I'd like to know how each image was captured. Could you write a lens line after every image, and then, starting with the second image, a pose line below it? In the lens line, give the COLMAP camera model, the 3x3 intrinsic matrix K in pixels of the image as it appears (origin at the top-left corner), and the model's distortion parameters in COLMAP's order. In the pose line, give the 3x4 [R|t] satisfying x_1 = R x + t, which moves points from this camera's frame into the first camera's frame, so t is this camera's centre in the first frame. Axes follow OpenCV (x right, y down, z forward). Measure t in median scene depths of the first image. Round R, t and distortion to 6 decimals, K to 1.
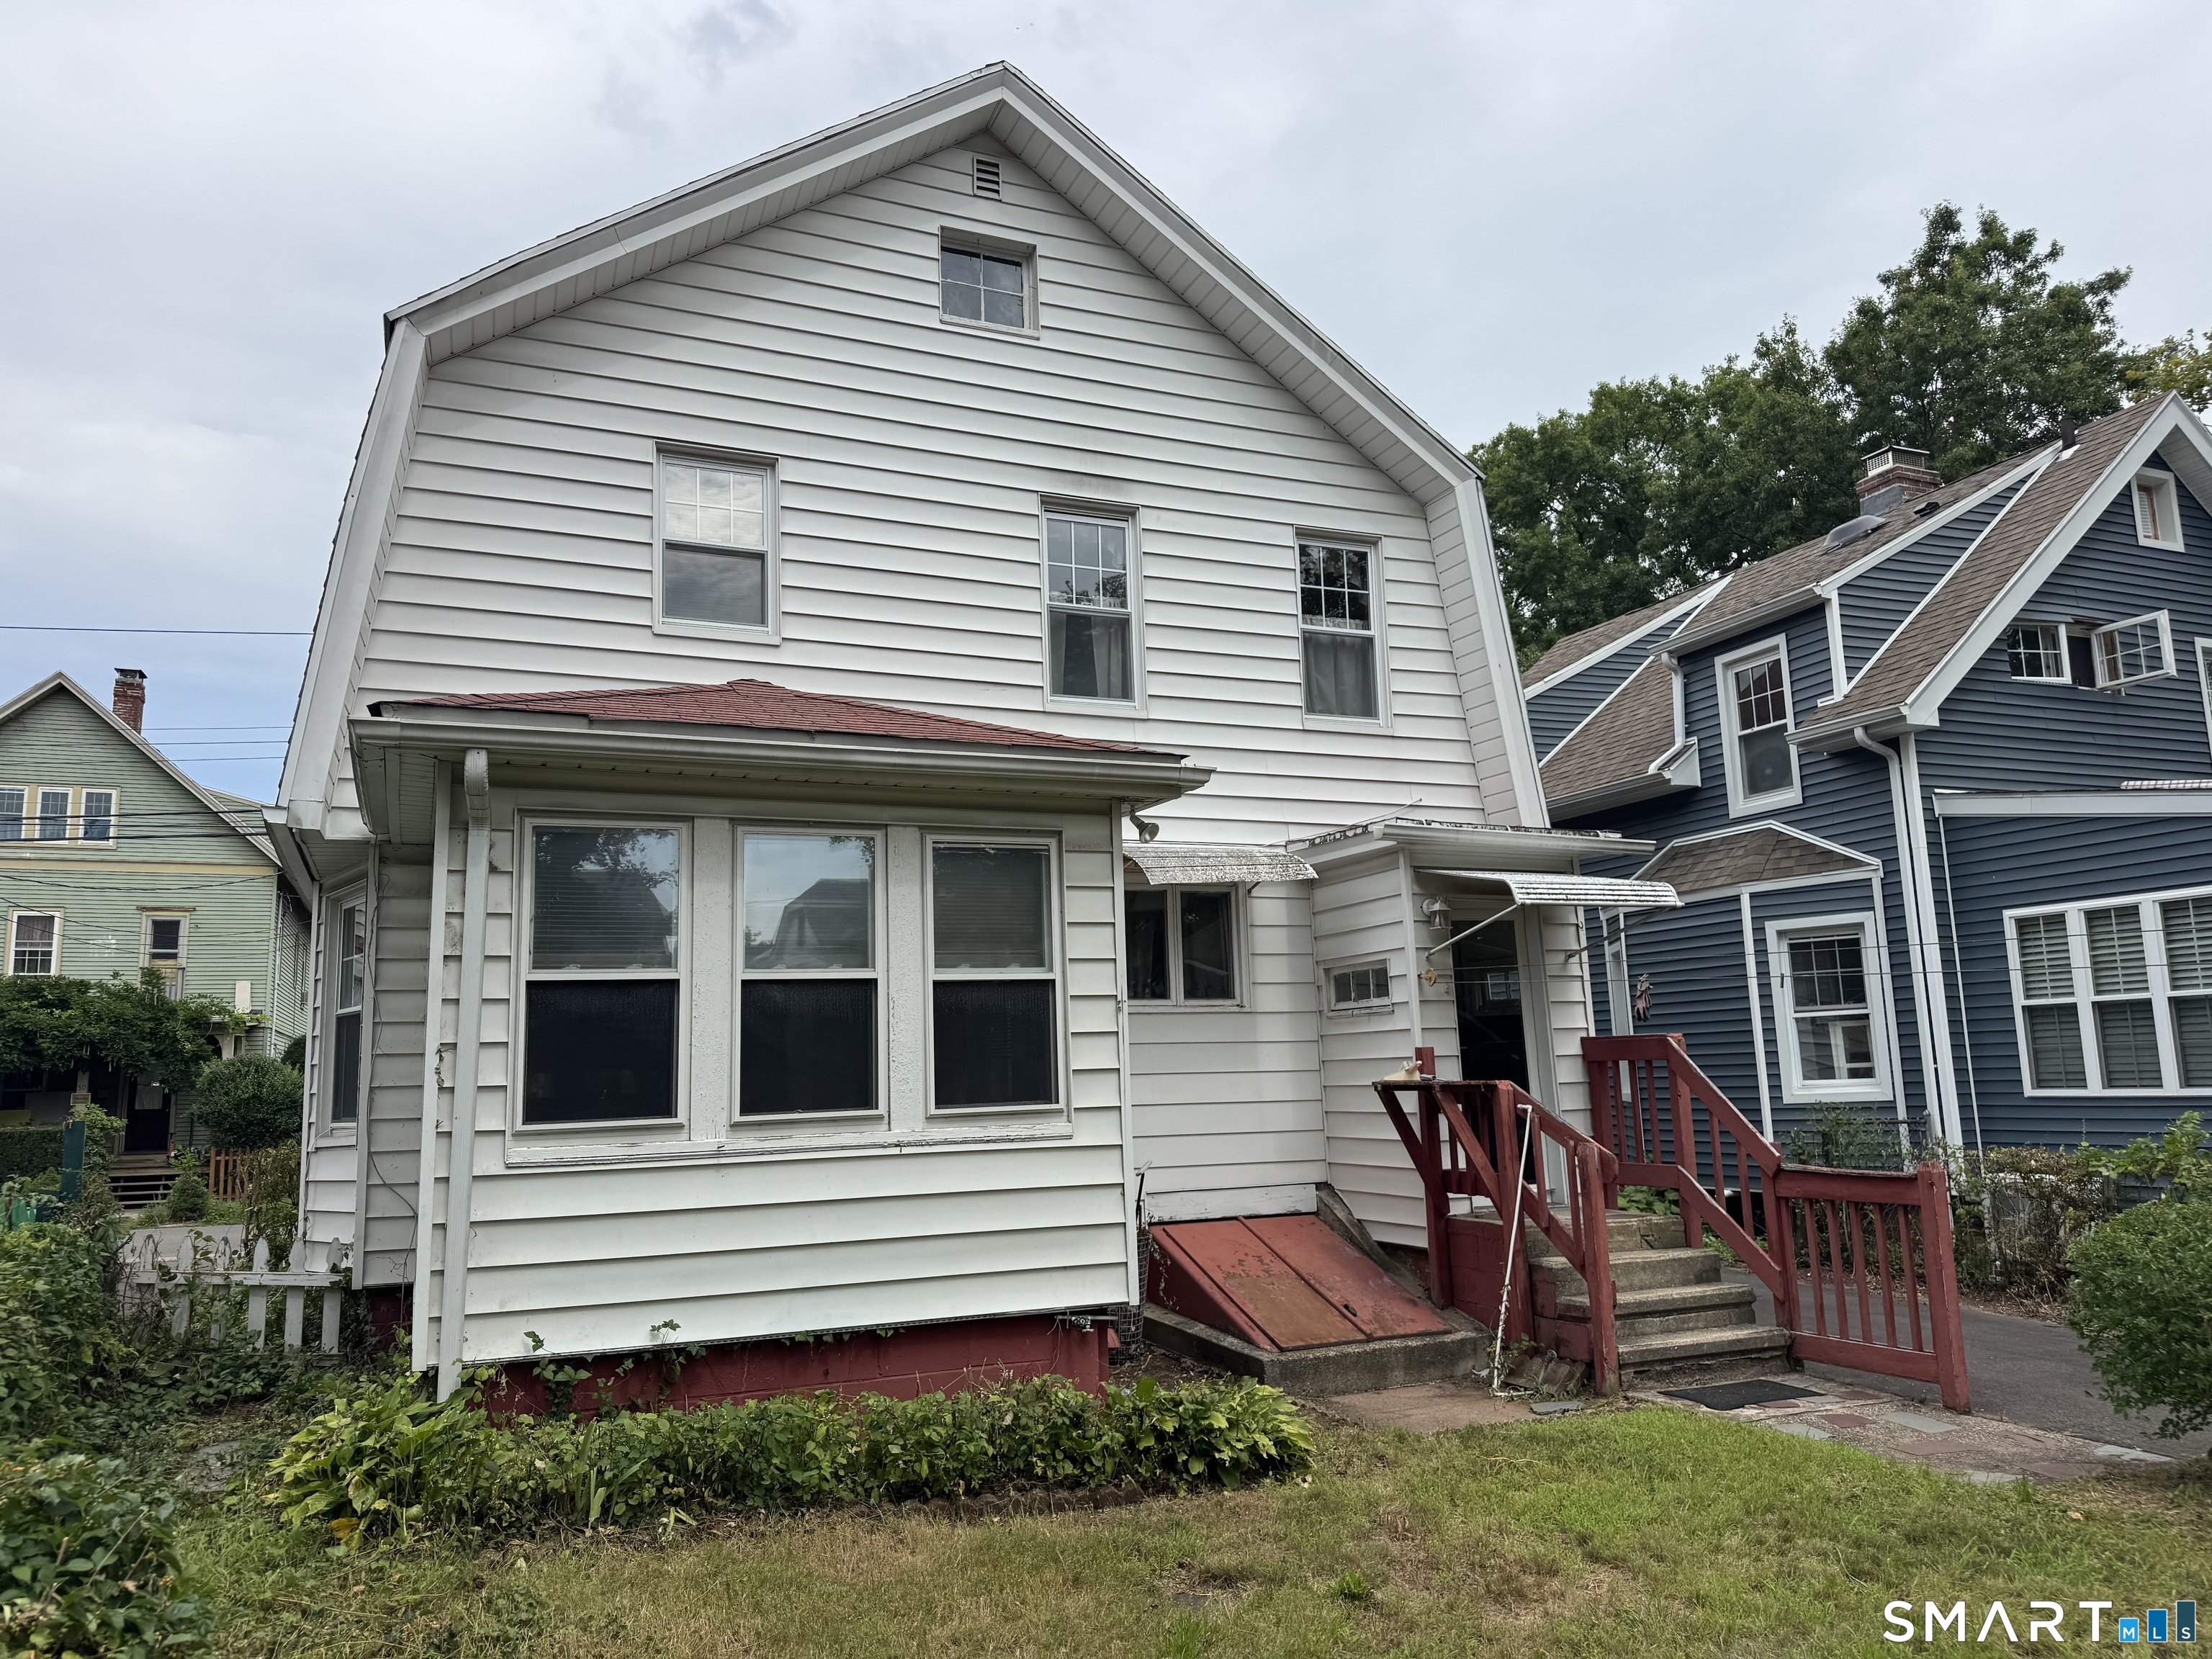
lens RADIAL K [[1558.0, 0, 1100.8], [0, 1558.0, 822.4], [0, 0, 1]] dist [0.055884, -0.066014]
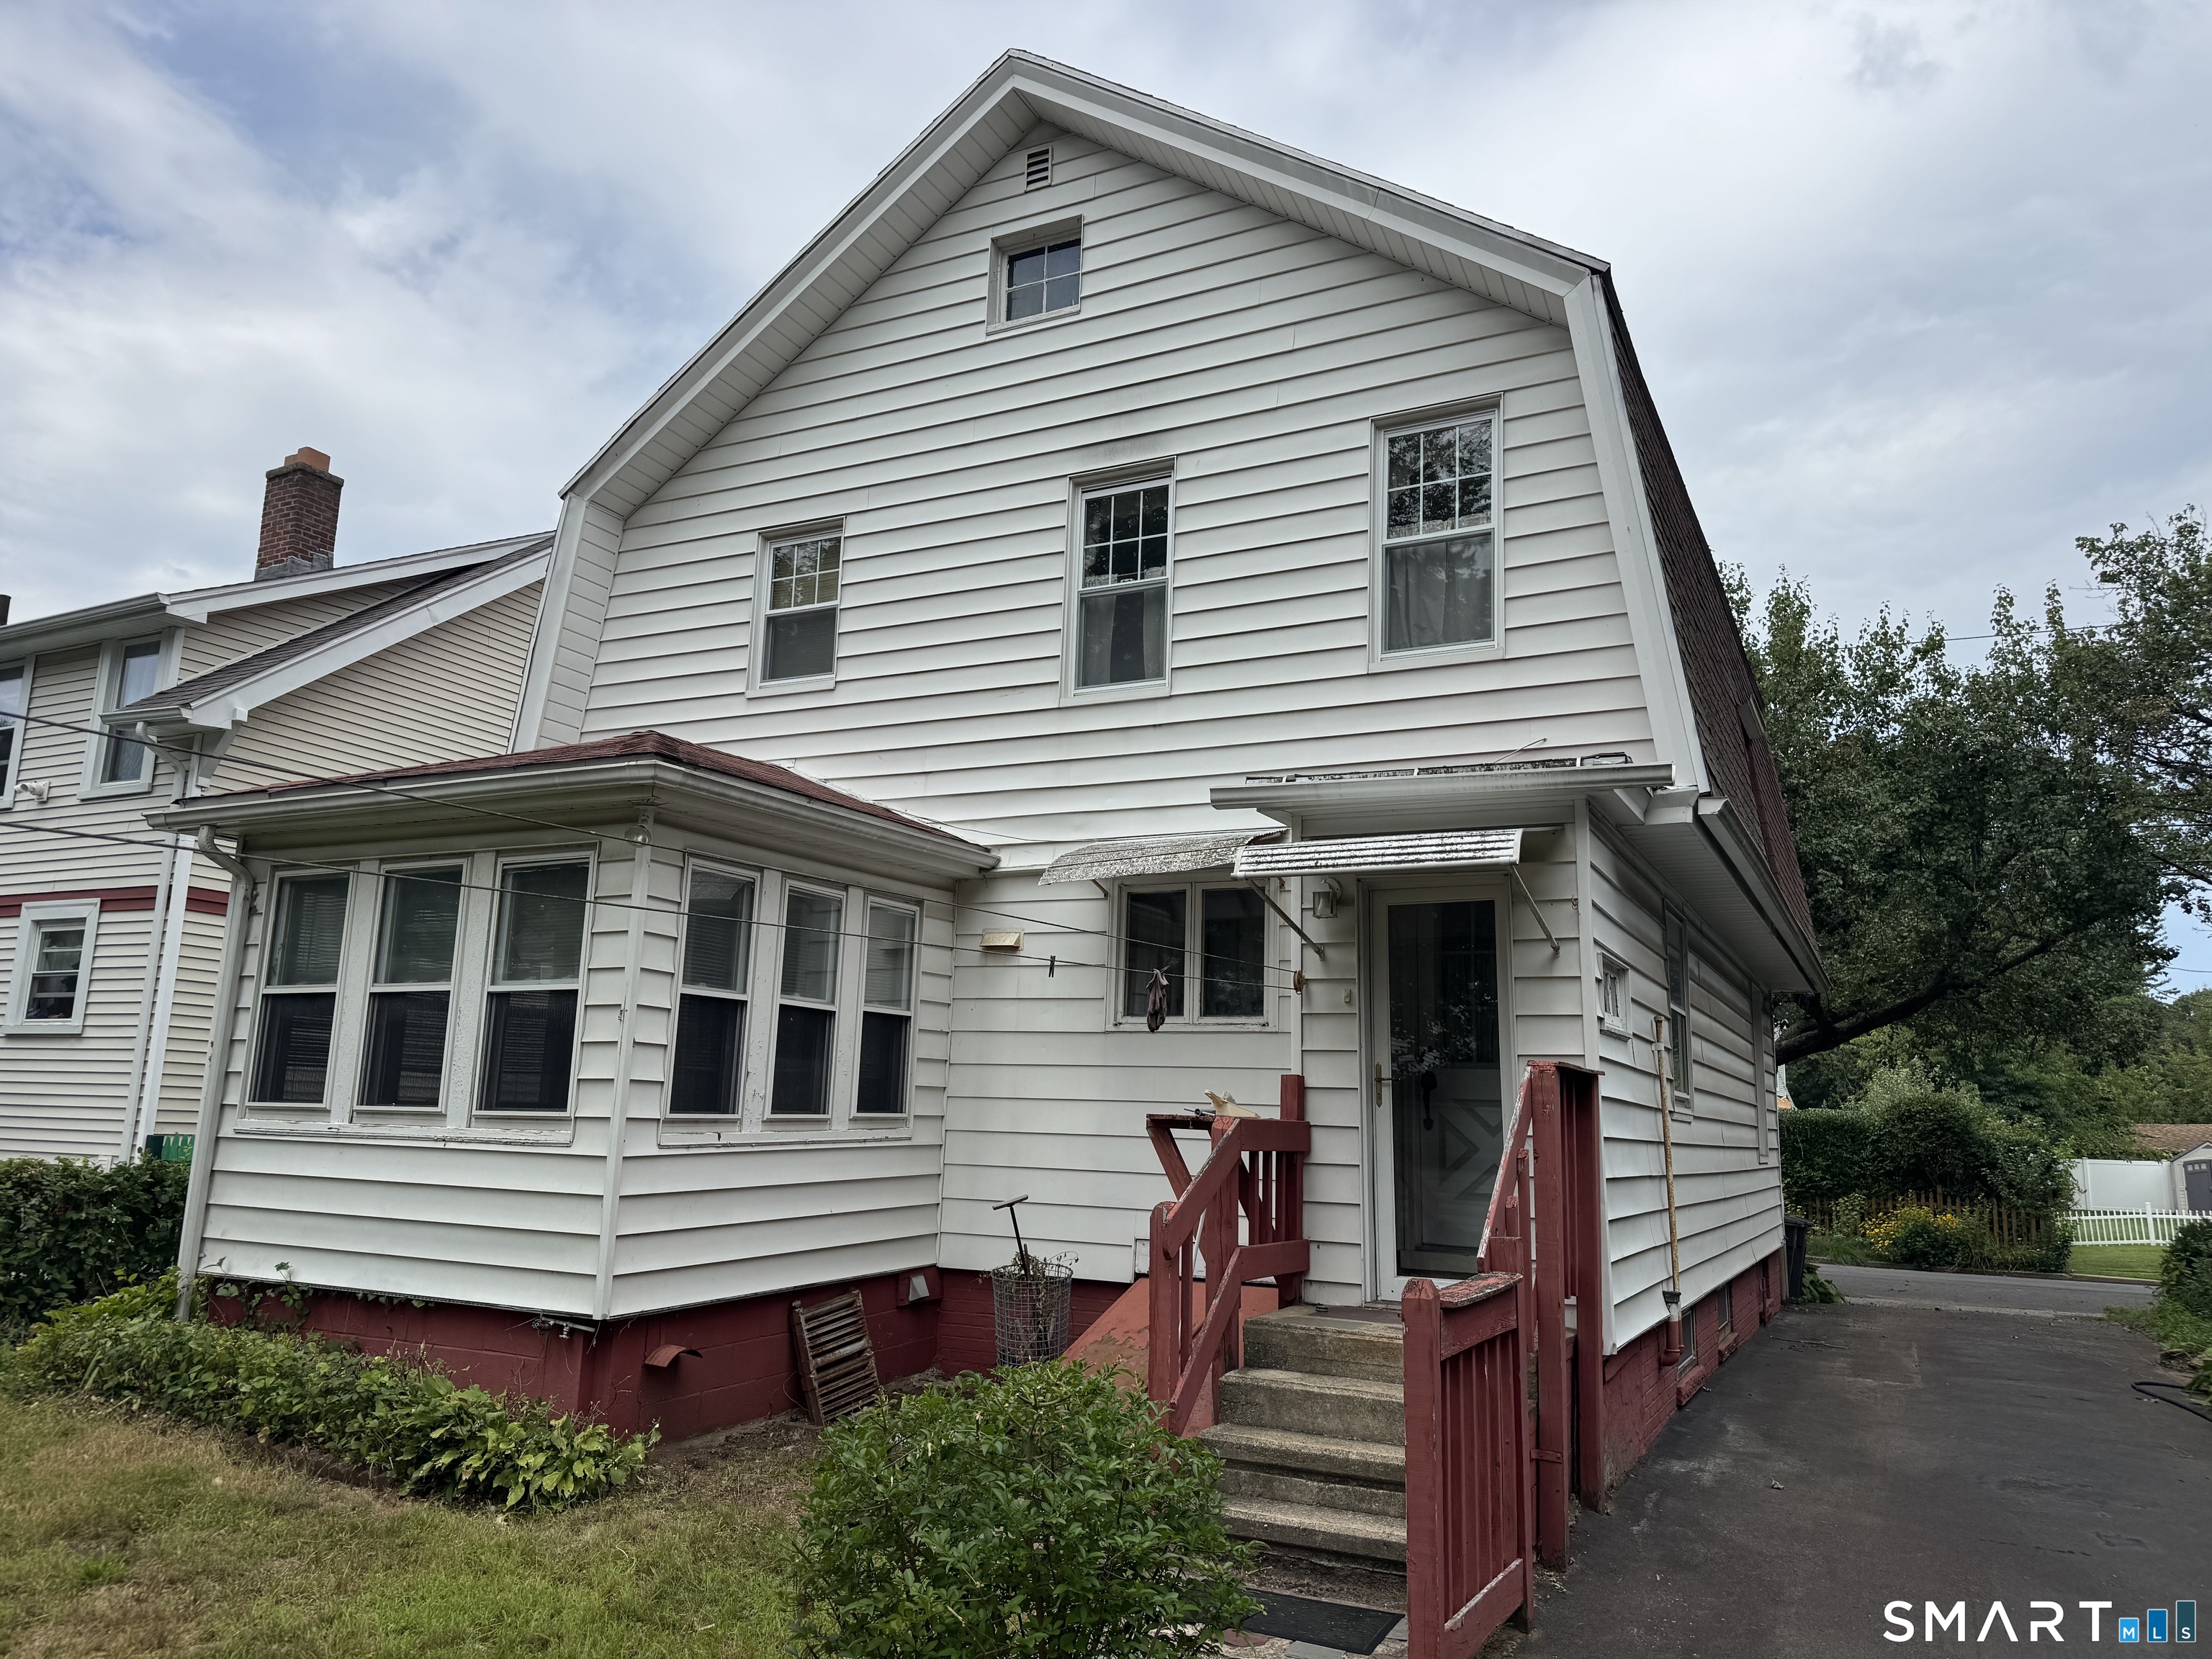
lens RADIAL K [[1558.0, 0, 1116.4], [0, 1558.0, 828.0], [0, 0, 1]] dist [0.055884, -0.066014]
pose [[0.639525, -0.097793, -0.762525, 0.662768], [0.079639, 0.994967, -0.060810, 0.057598], [0.764635, -0.021837, 0.644094, 0.407384]]
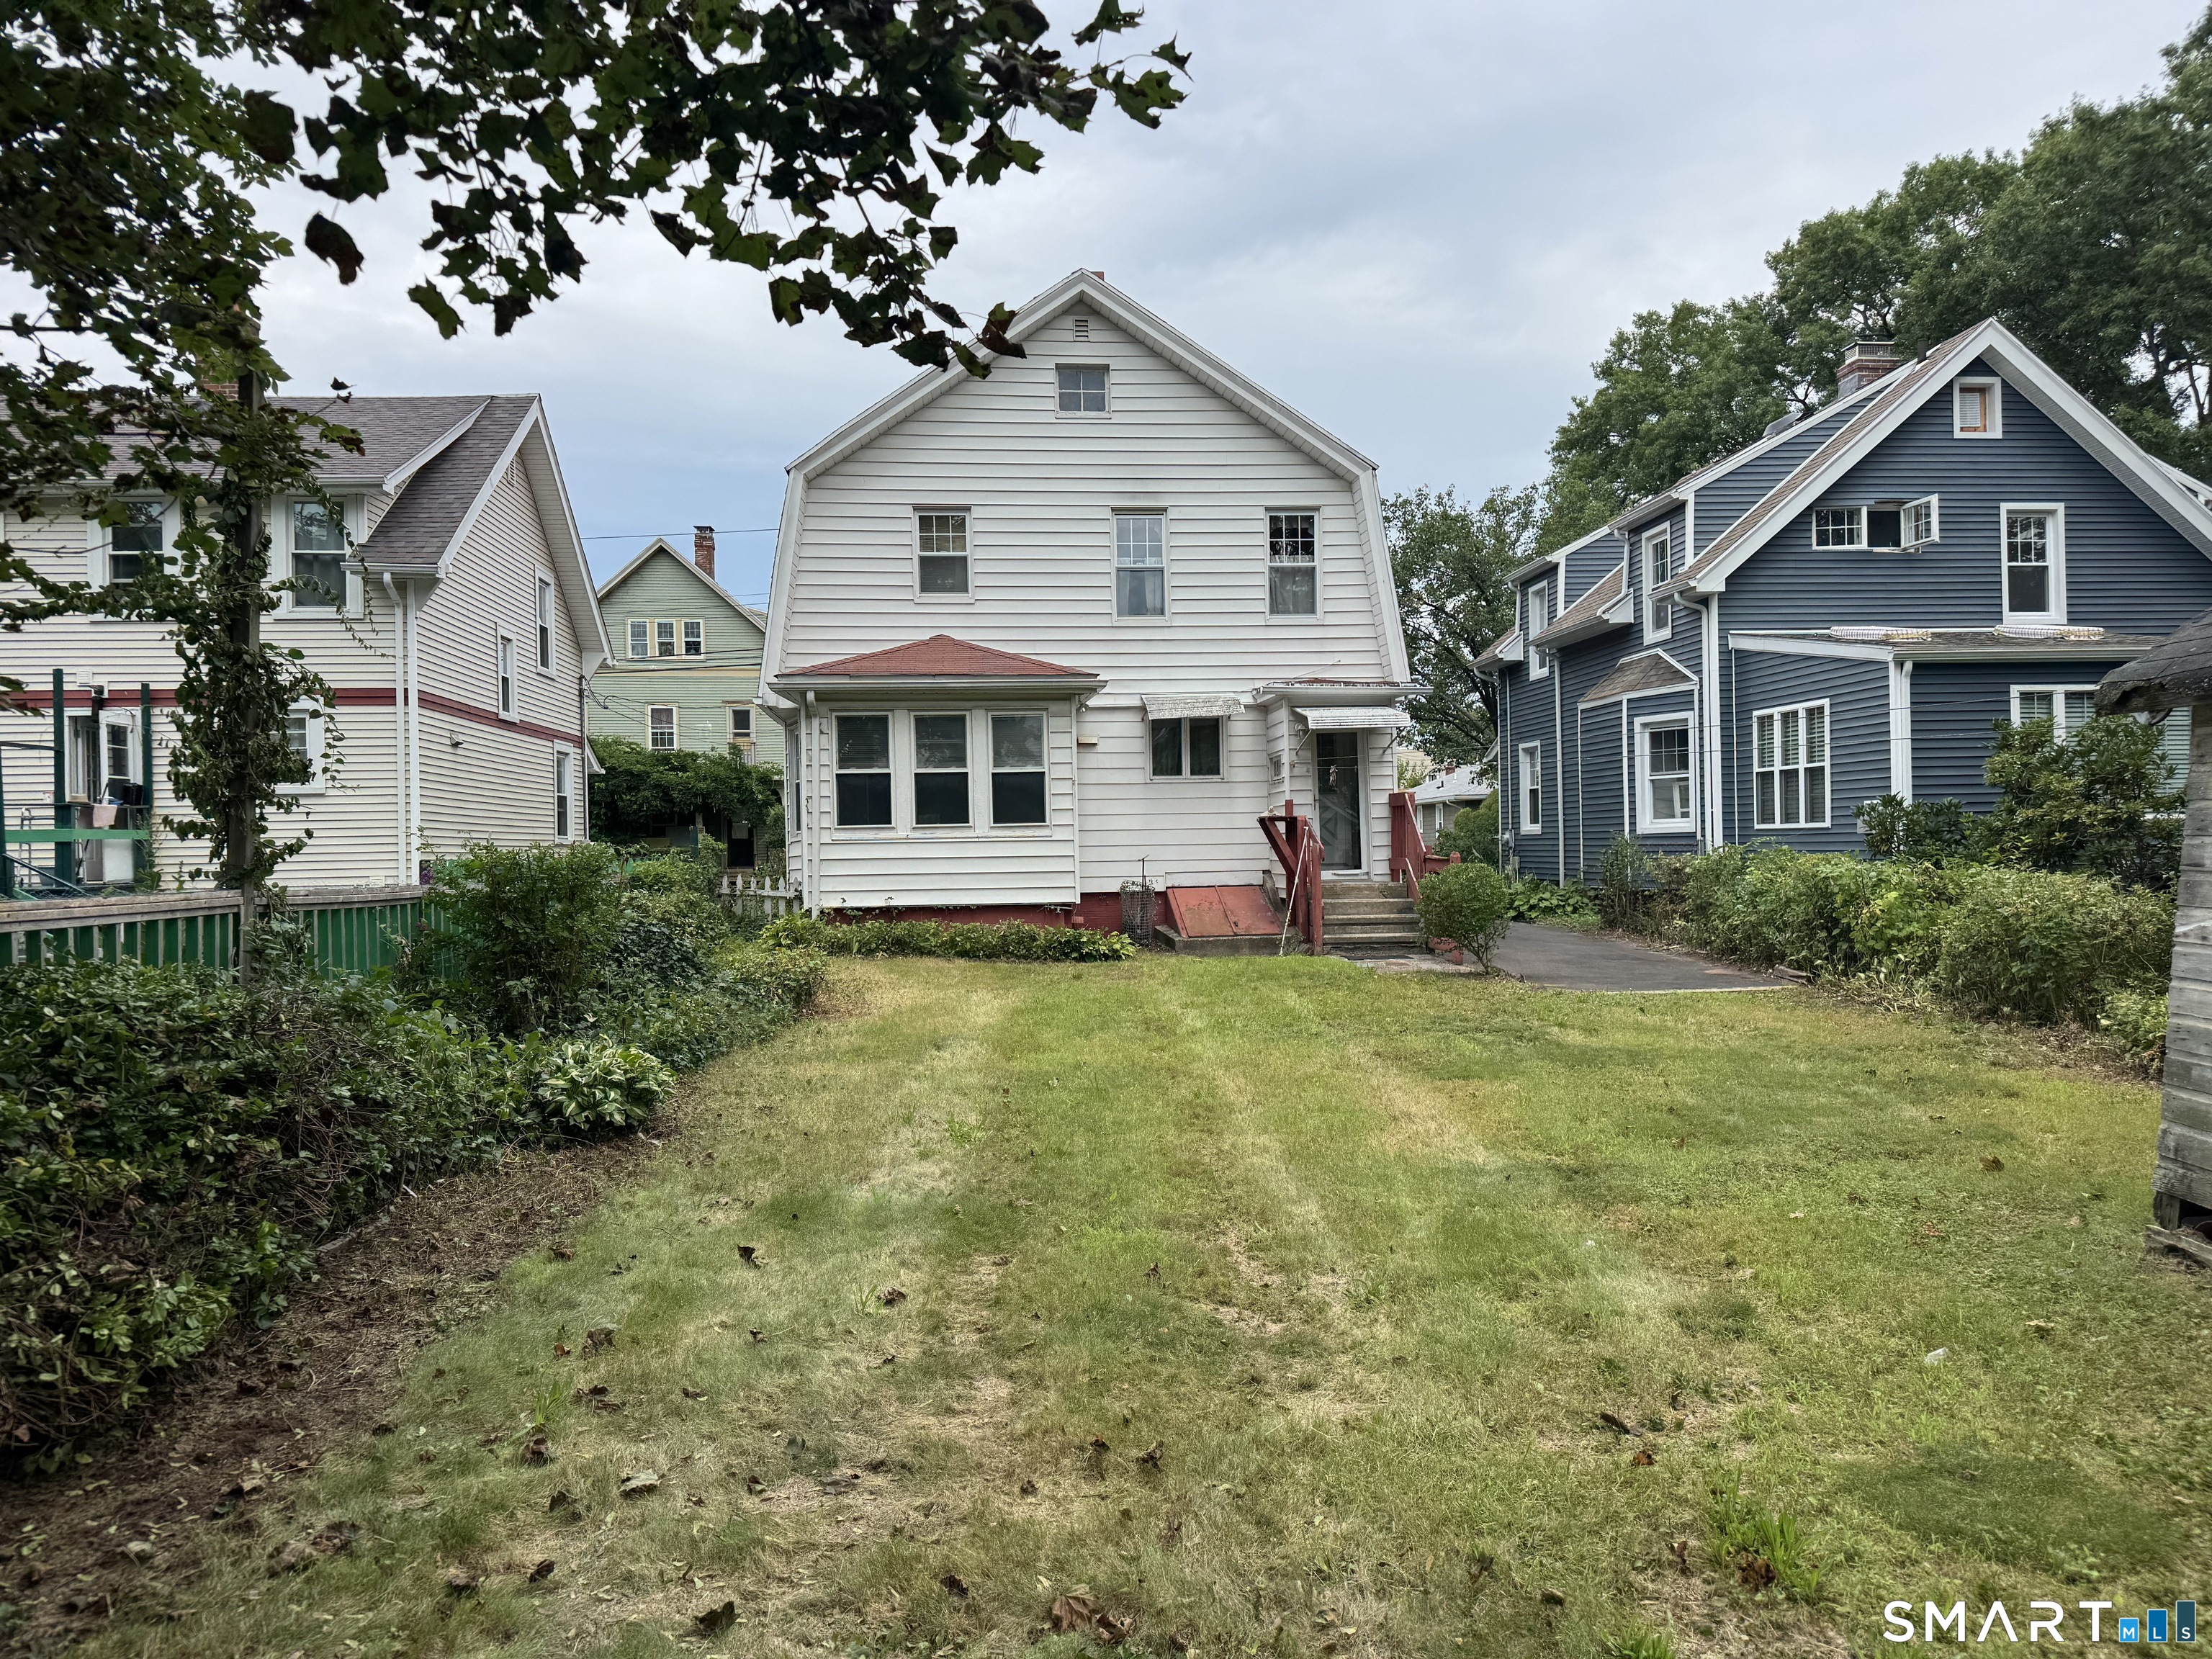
lens RADIAL K [[1558.0, 0, 1113.3], [0, 1558.0, 848.5], [0, 0, 1]] dist [0.055884, -0.066014]
pose [[0.952276, 0.010107, -0.305071, 0.532944], [0.043067, 0.985004, 0.167067, -0.117673], [0.302185, -0.172233, 0.937561, -0.816996]]
